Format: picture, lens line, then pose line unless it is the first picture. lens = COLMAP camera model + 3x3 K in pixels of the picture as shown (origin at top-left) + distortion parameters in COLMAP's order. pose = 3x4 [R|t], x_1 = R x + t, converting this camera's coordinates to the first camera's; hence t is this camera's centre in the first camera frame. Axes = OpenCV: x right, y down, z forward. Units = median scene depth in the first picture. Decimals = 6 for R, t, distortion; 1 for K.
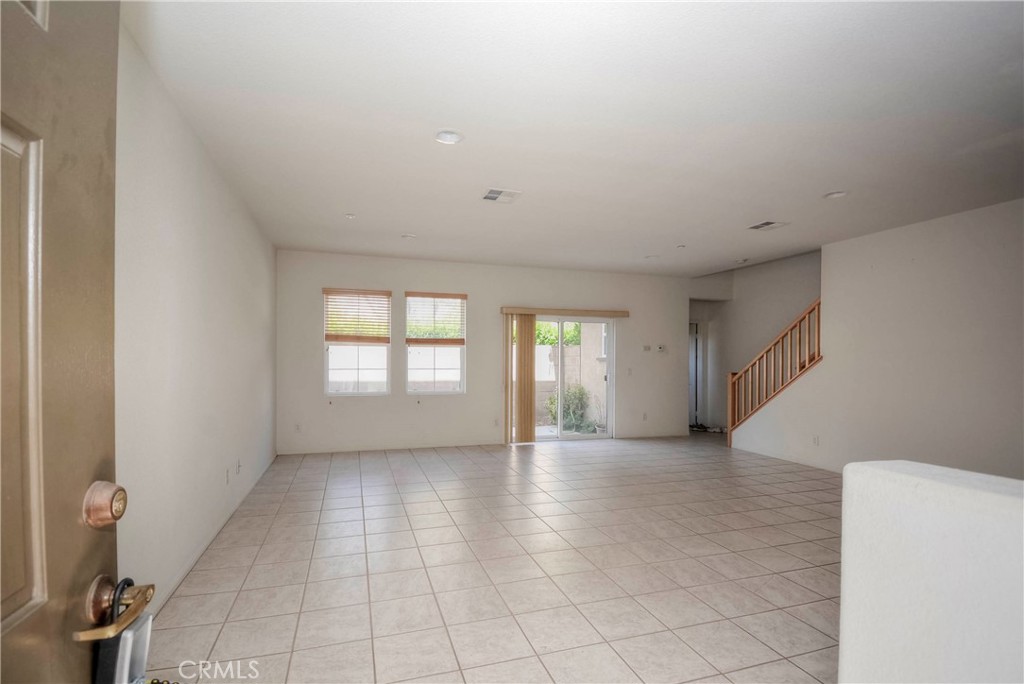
lens RADIAL K [[464.9, 0, 484.3], [0, 464.9, 361.4], [0, 0, 1]] dist [0.004271, -0.008349]
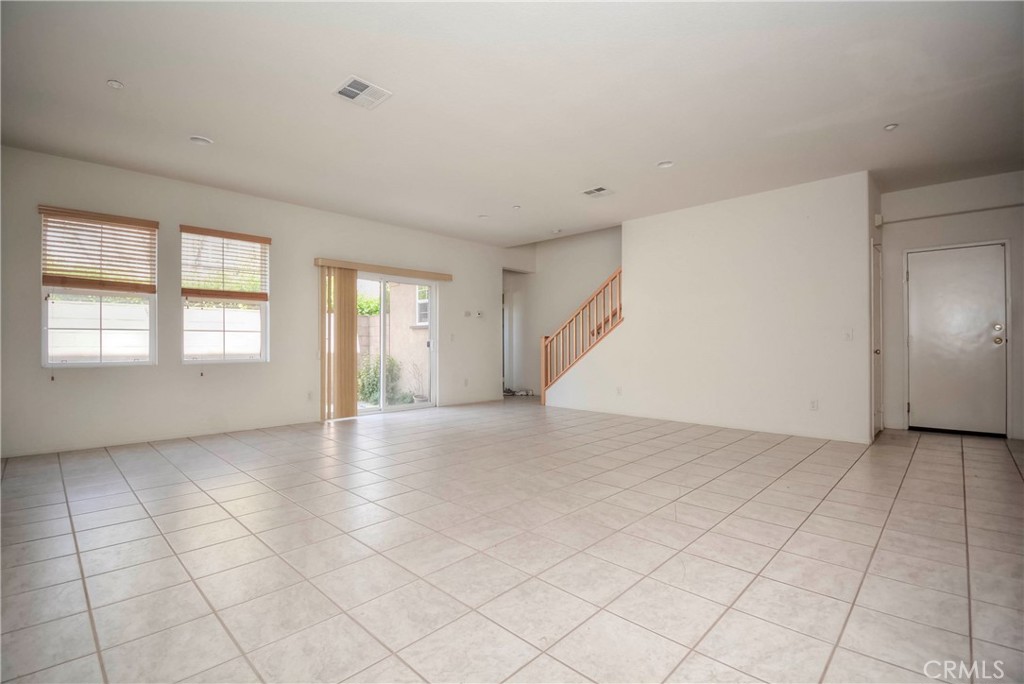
lens RADIAL K [[464.9, 0, 491.6], [0, 464.9, 345.2], [0, 0, 1]] dist [0.004271, -0.008349]
pose [[0.878722, -0.005684, 0.477299, -0.086492], [0.006277, 0.999980, 0.000353, 0.042422], [-0.477292, 0.002685, 0.878741, 0.112479]]
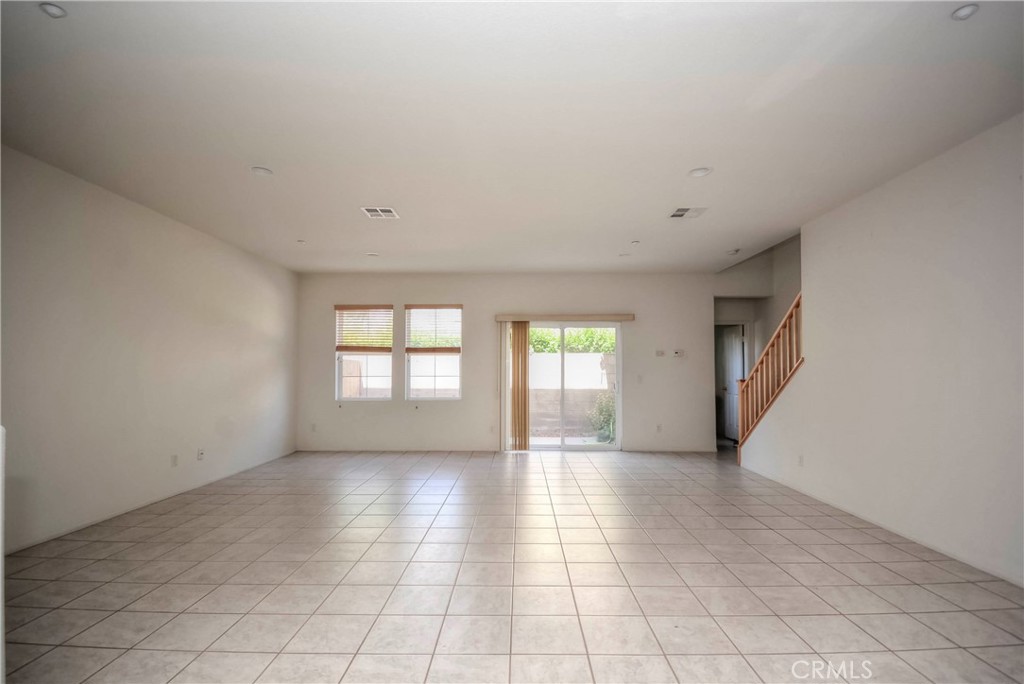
lens RADIAL K [[464.9, 0, 511.2], [0, 464.9, 355.1], [0, 0, 1]] dist [0.004271, -0.008349]
pose [[0.956323, -0.016316, -0.291857, 0.368307], [0.004953, 0.999202, -0.039632, 0.010856], [0.292271, 0.036455, 0.955640, 0.041793]]
